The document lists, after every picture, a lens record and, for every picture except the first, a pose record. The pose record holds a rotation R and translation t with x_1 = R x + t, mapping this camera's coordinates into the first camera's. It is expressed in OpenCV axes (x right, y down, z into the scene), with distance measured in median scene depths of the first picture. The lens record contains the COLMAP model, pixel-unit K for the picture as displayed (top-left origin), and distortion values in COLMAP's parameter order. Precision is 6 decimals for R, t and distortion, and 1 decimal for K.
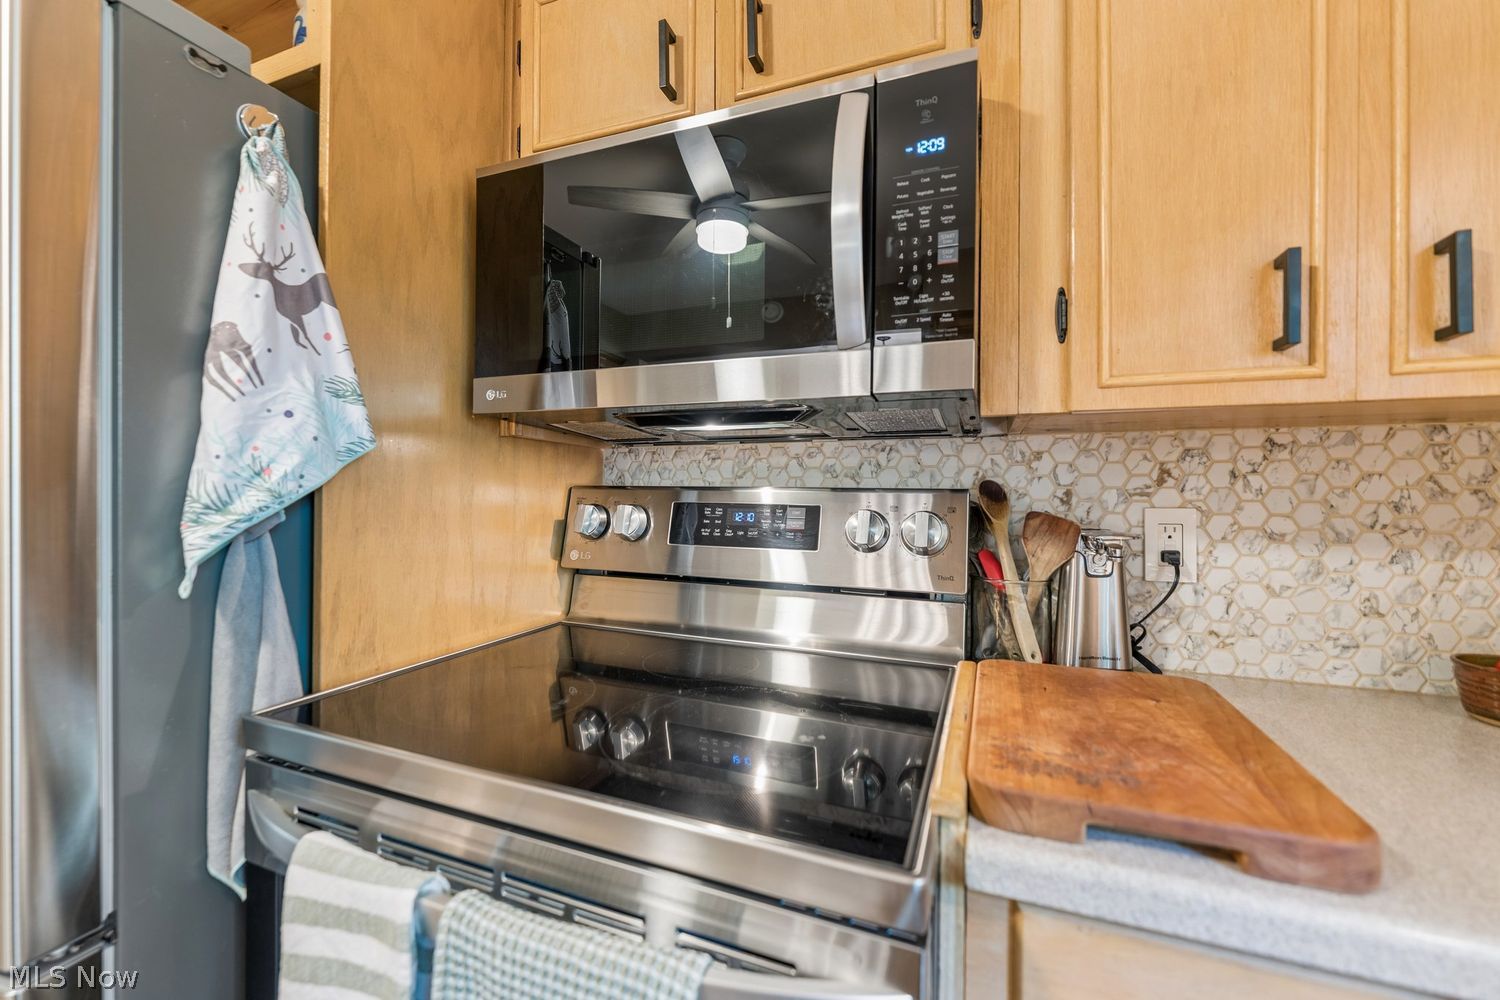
lens RADIAL K [[612.6, 0, 746.7], [0, 612.6, 497.2], [0, 0, 1]] dist [-0.000804, -0.000307]
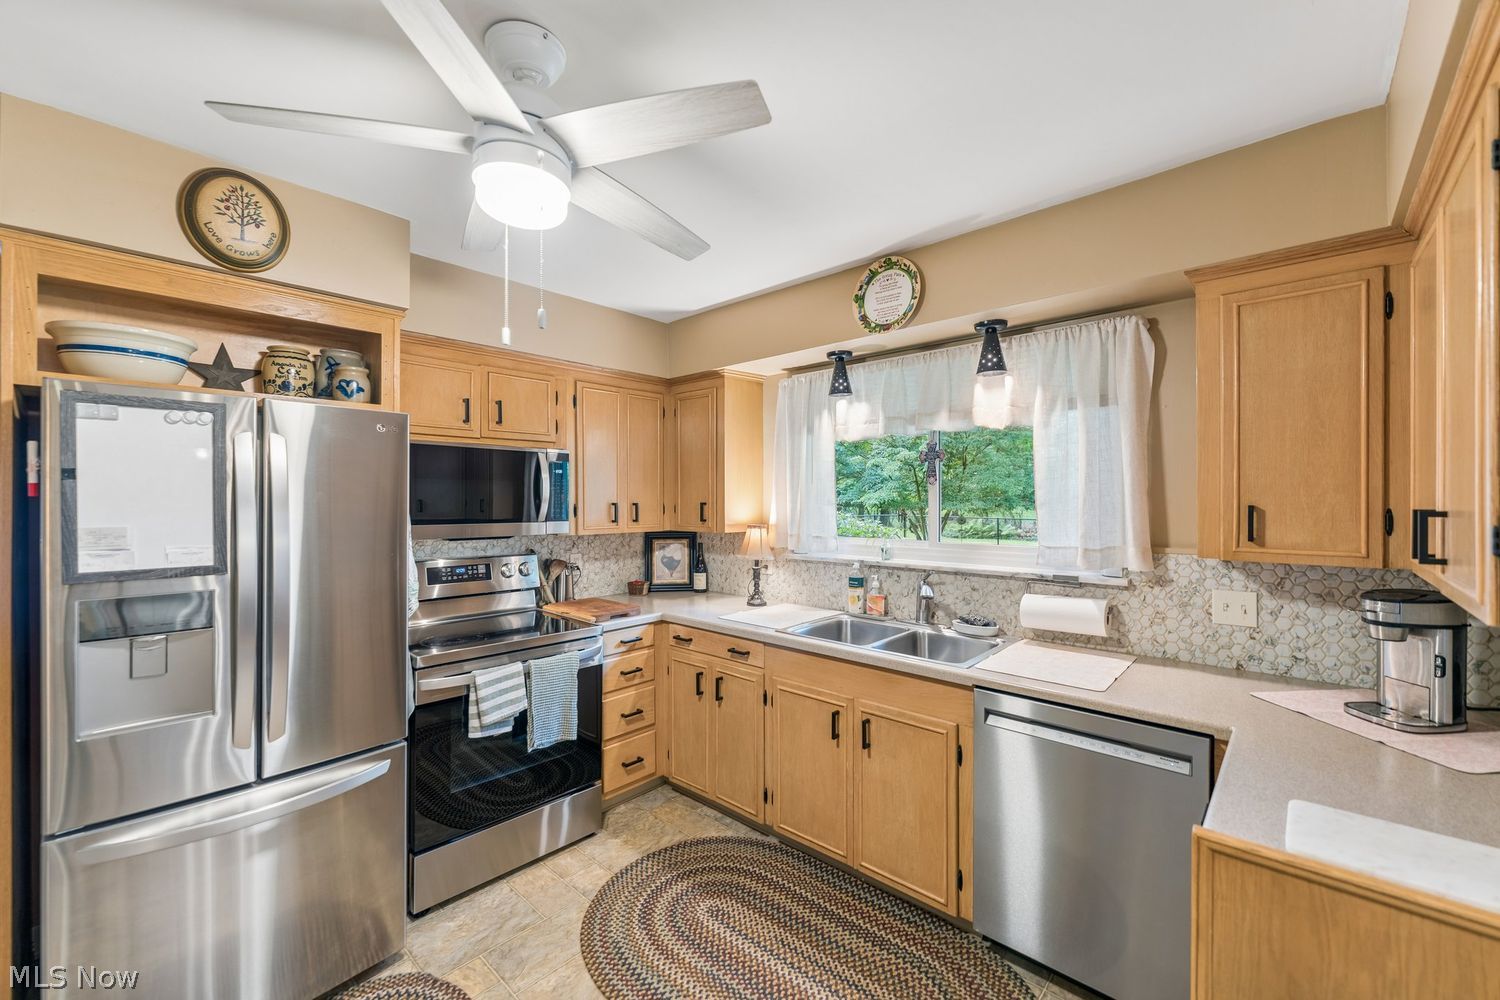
lens RADIAL K [[612.6, 0, 743.5], [0, 612.6, 502.5], [0, 0, 1]] dist [-0.000804, -0.000307]
pose [[0.354563, -0.015954, 0.934896, -2.353282], [0.009199, 0.999866, 0.013574, -0.329281], [-0.934987, 0.003787, 0.354662, -1.196914]]
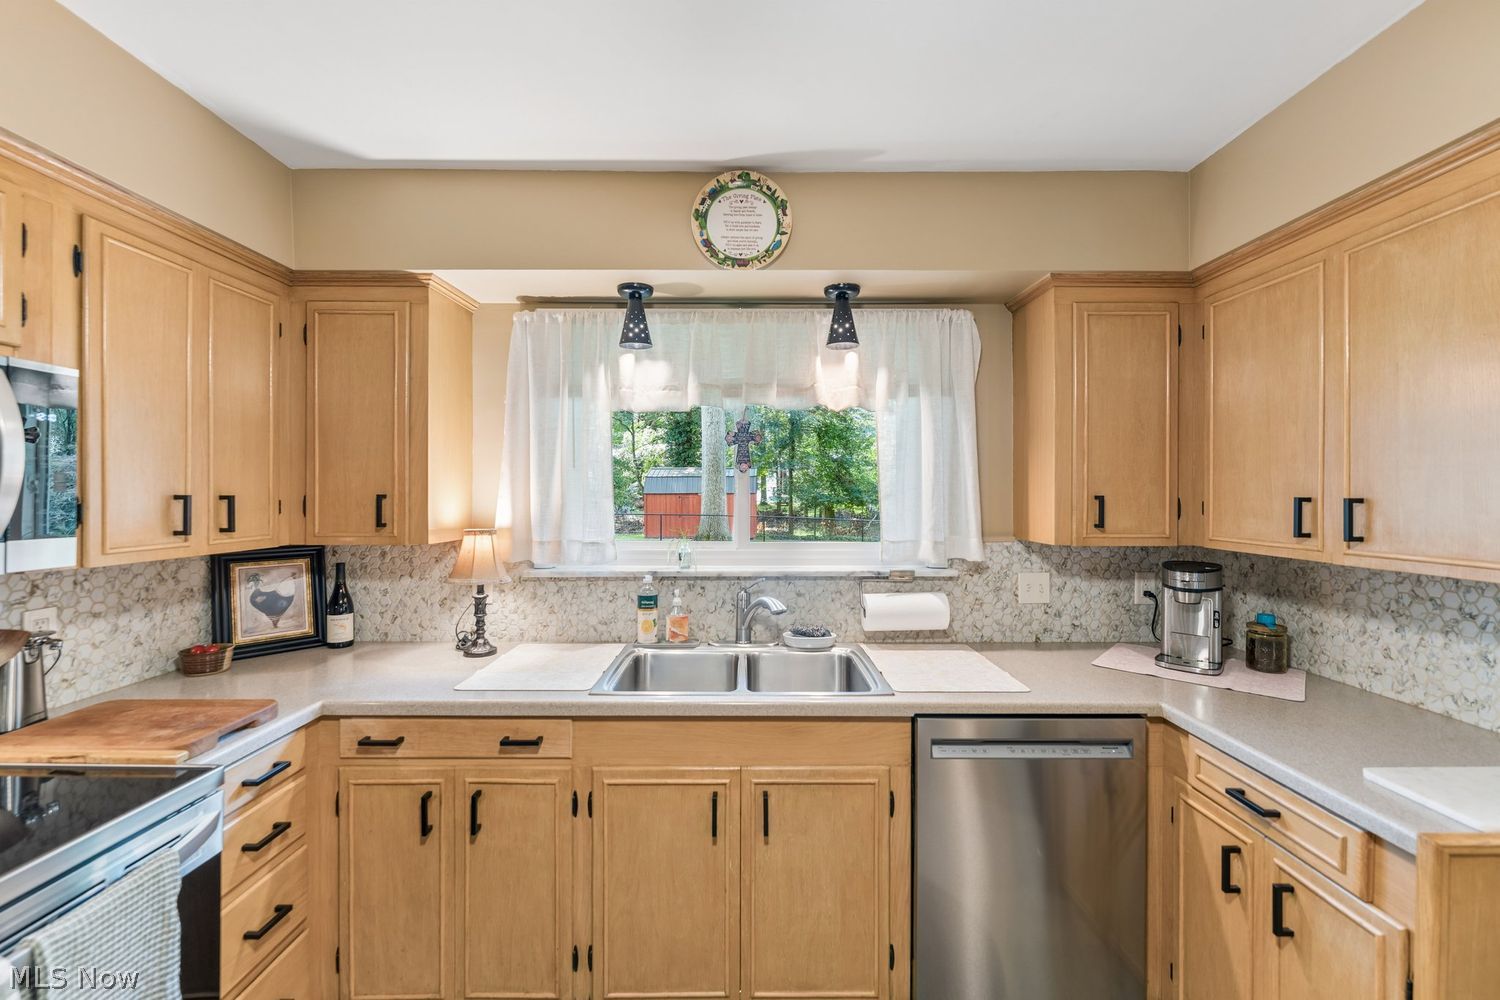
lens RADIAL K [[612.6, 0, 754.5], [0, 612.6, 496.0], [0, 0, 1]] dist [-0.000804, -0.000307]
pose [[-0.383970, -0.013287, 0.923250, -1.517369], [-0.000257, 0.999898, 0.014283, -0.308836], [-0.923345, 0.005247, -0.383934, -0.086880]]
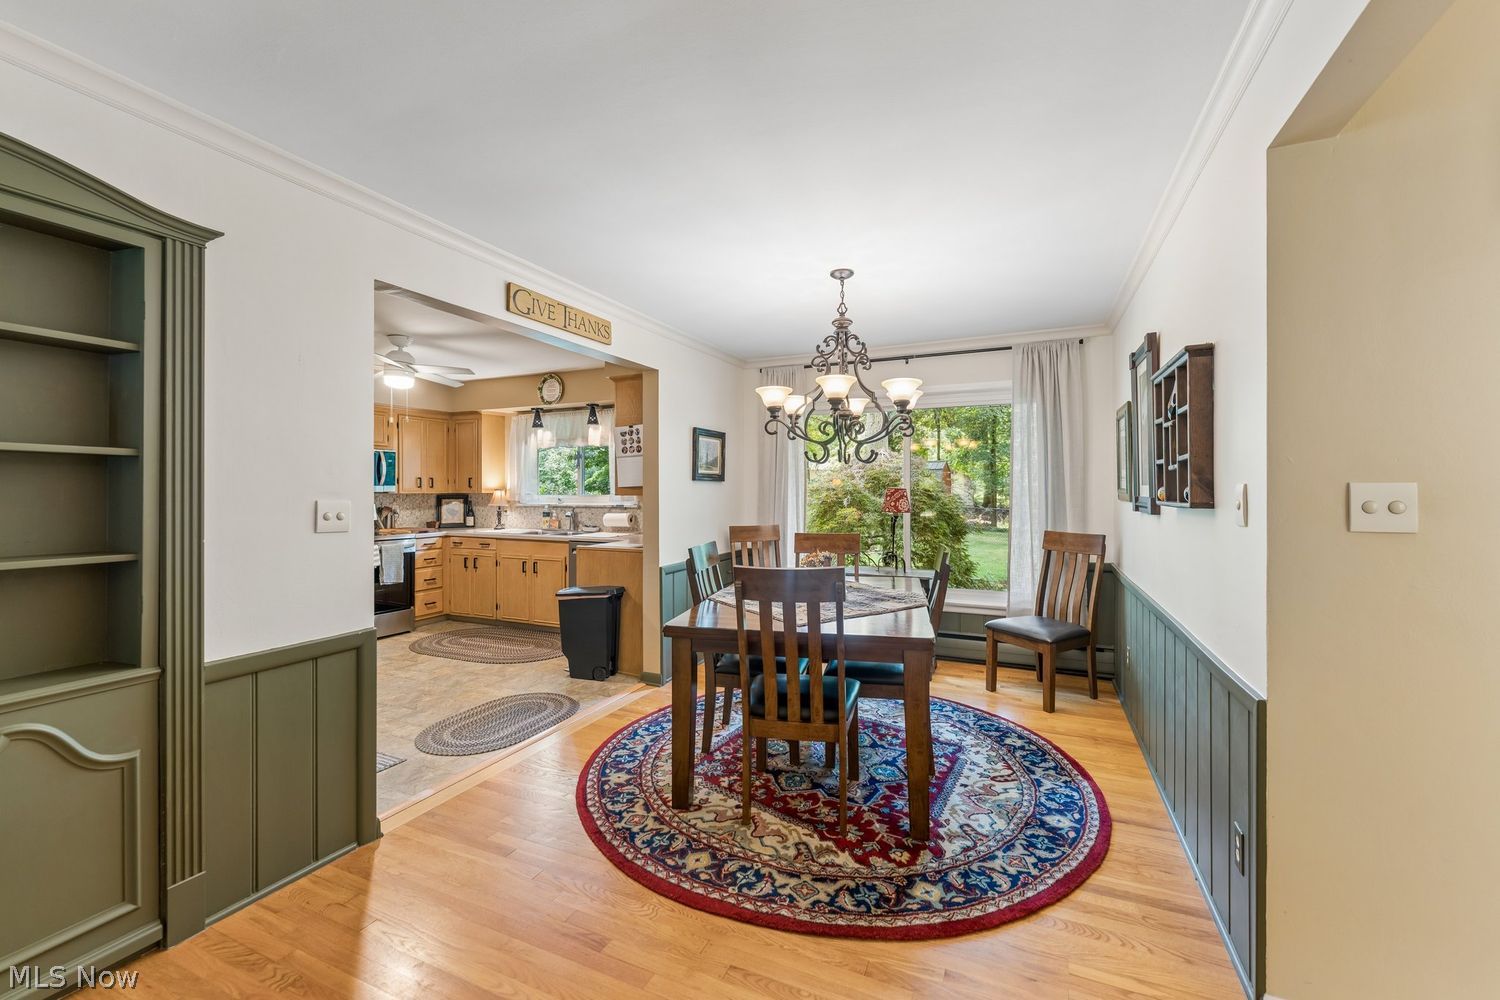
lens RADIAL K [[612.6, 0, 751.7], [0, 612.6, 485.5], [0, 0, 1]] dist [-0.000804, -0.000307]
pose [[0.041004, -0.006922, 0.999135, -5.929236], [0.006483, 0.999957, 0.006661, -0.220525], [-0.999138, 0.006204, 0.041047, -3.195331]]
